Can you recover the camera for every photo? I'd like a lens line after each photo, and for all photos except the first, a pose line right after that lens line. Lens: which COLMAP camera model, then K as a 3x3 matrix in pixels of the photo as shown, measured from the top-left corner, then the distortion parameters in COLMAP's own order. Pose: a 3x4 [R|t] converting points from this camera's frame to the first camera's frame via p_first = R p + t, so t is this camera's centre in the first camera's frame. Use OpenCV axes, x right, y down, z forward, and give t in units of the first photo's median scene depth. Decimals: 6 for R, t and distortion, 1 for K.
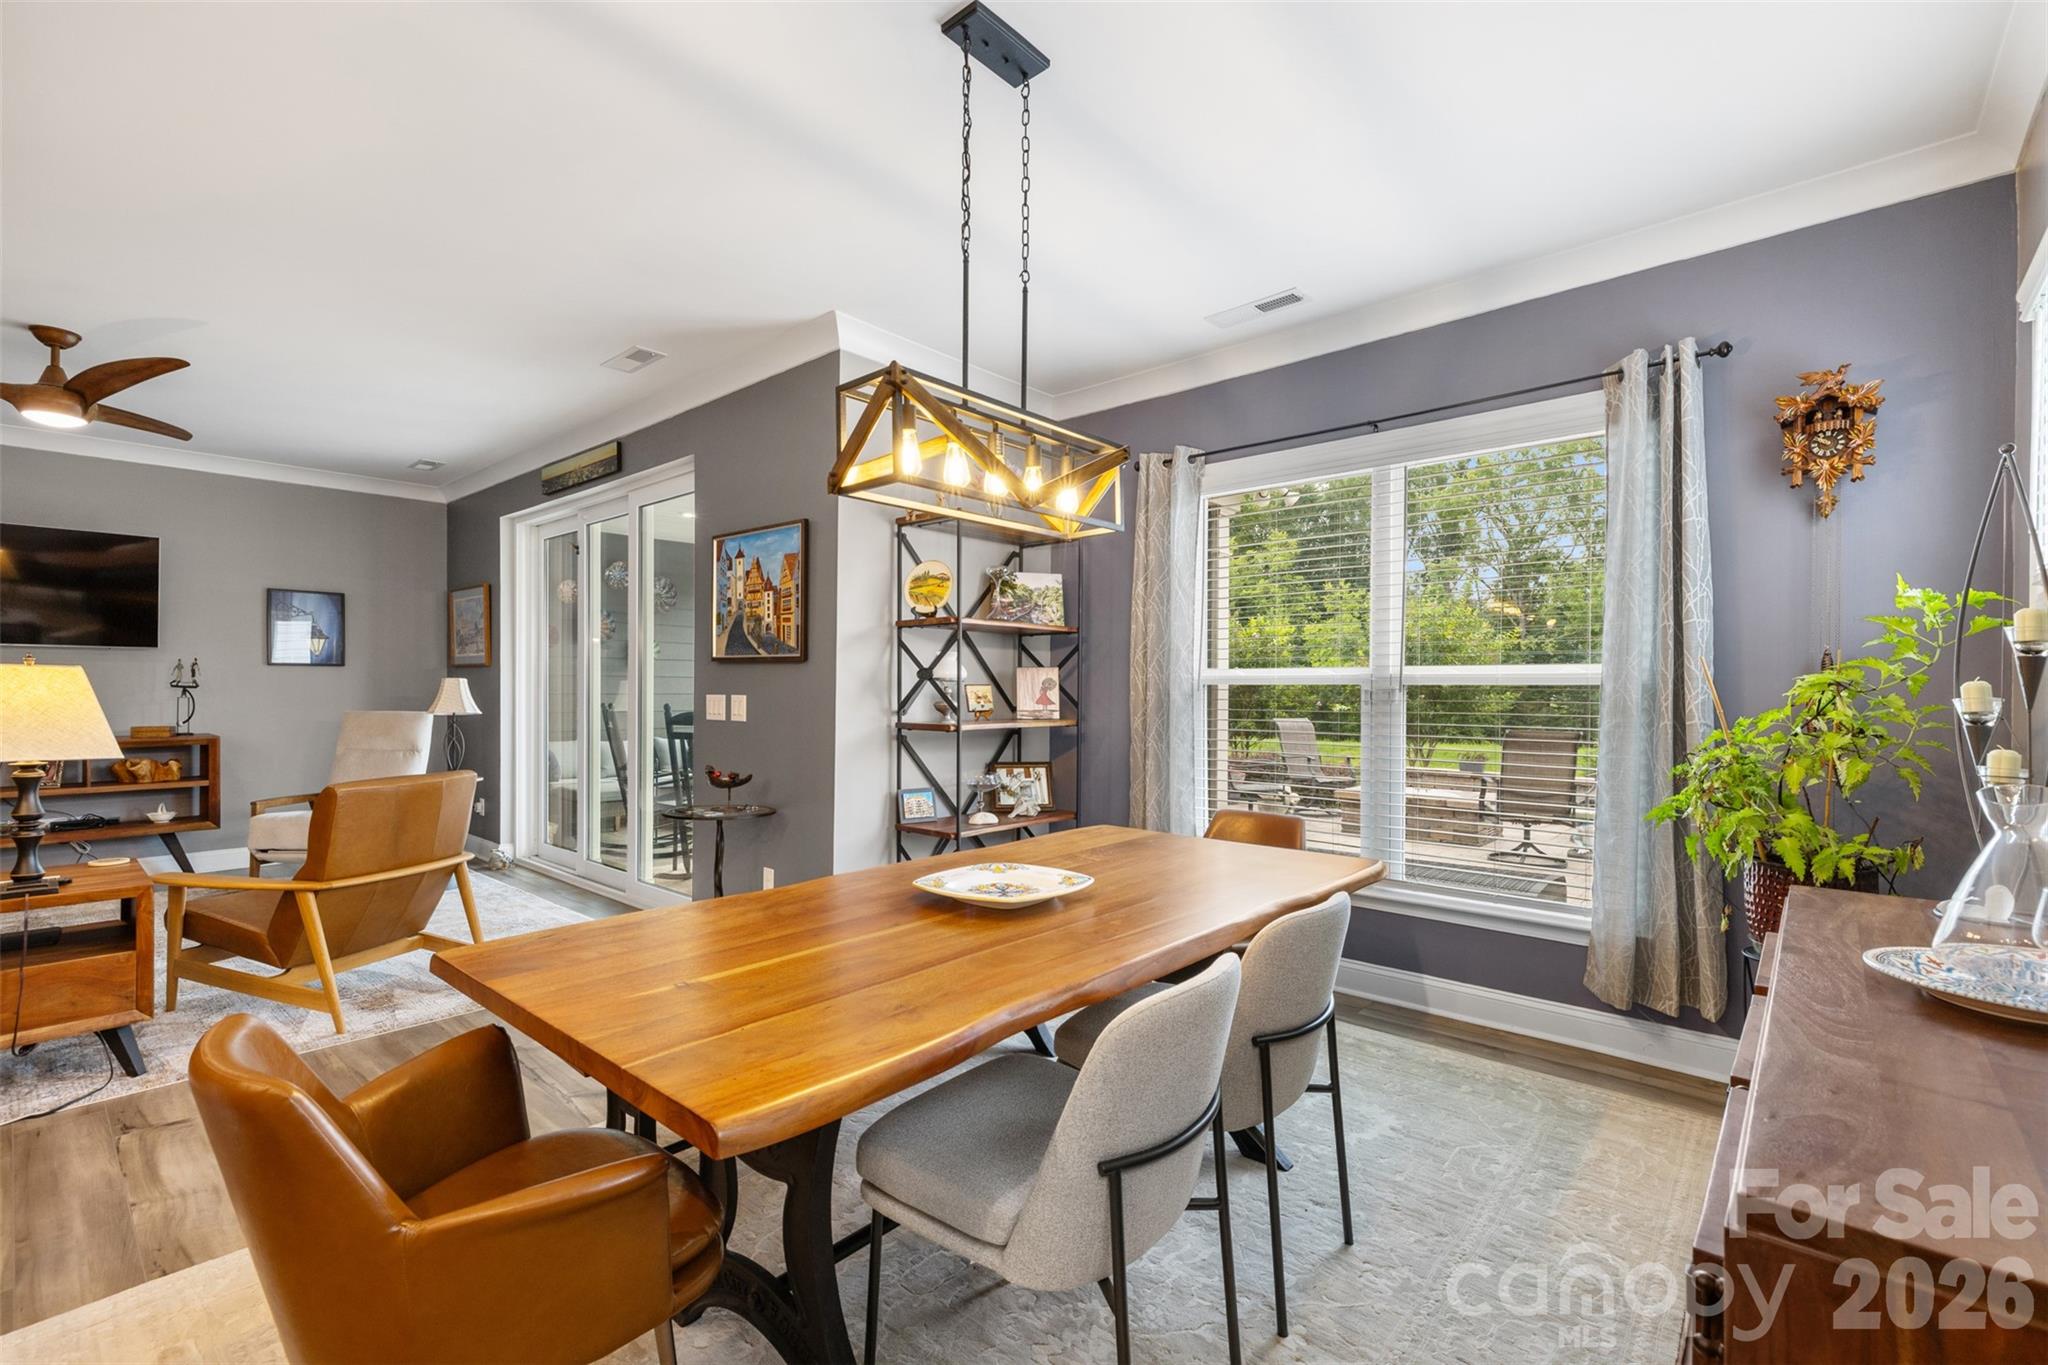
lens RADIAL K [[891.2, 0, 1017.5], [0, 891.2, 691.3], [0, 0, 1]] dist [0.005188, 0.000211]
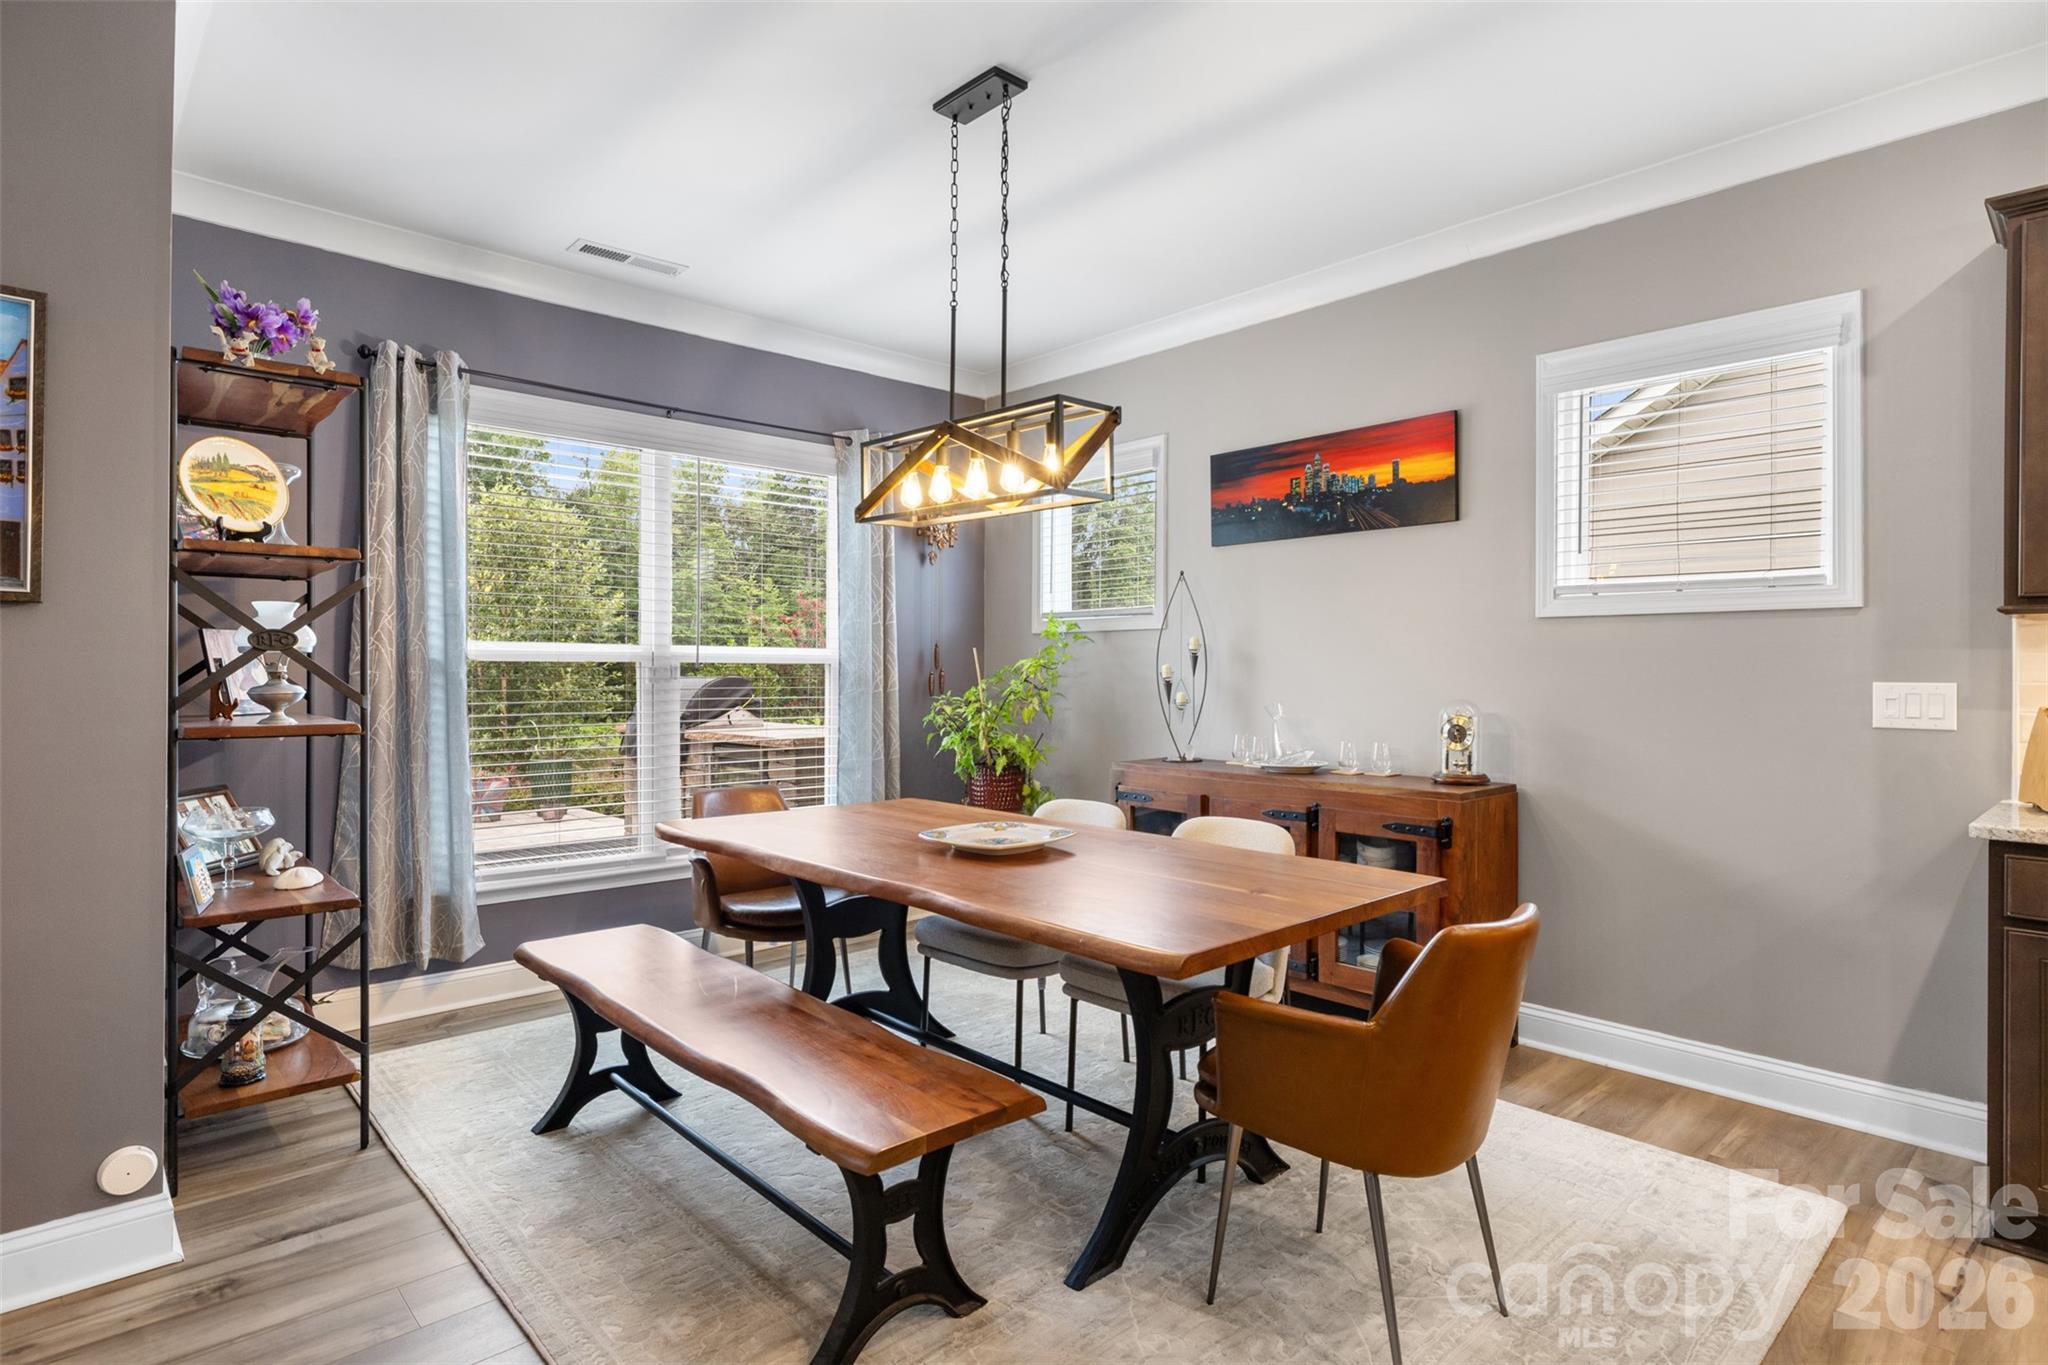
lens RADIAL K [[1049.0, 0, 1023.8], [0, 1049.0, 663.1], [0, 0, 1]] dist [0.001885, -0.001565]
pose [[0.085677, 0.002467, 0.996320, -0.656537], [-0.001041, 0.999997, -0.002387, -0.003595], [-0.996322, -0.000832, 0.085679, 0.412297]]
